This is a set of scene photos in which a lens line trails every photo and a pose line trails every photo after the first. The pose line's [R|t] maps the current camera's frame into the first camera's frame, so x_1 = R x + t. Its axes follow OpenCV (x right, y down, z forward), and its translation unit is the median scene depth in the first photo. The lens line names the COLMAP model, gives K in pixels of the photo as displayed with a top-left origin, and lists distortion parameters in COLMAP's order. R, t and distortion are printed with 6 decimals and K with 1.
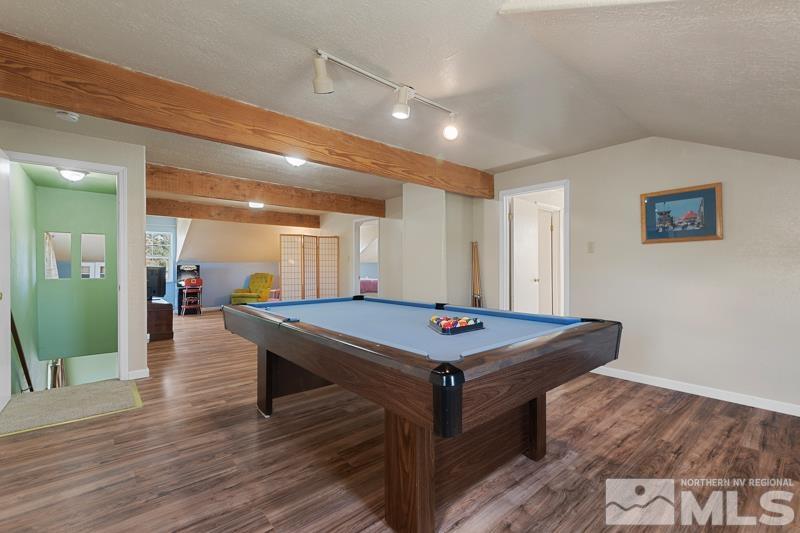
lens RADIAL K [[349.6, 0, 397.7], [0, 349.6, 267.0], [0, 0, 1]] dist [0.001560, -0.000407]
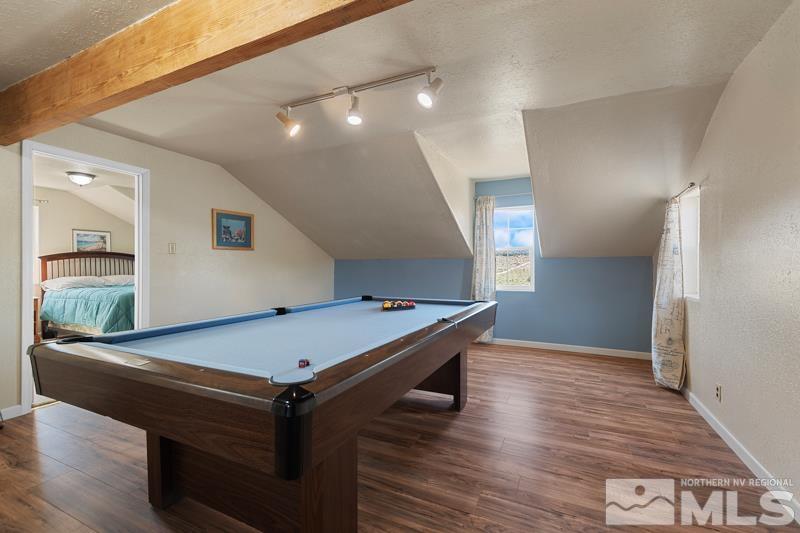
lens RADIAL K [[349.6, 0, 404.1], [0, 349.6, 269.3], [0, 0, 1]] dist [0.001560, -0.000407]
pose [[-0.418547, -0.002905, 0.908191, -0.785375], [0.002824, 0.999986, 0.004500, 0.001050], [-0.908191, 0.004448, -0.418533, 1.029792]]
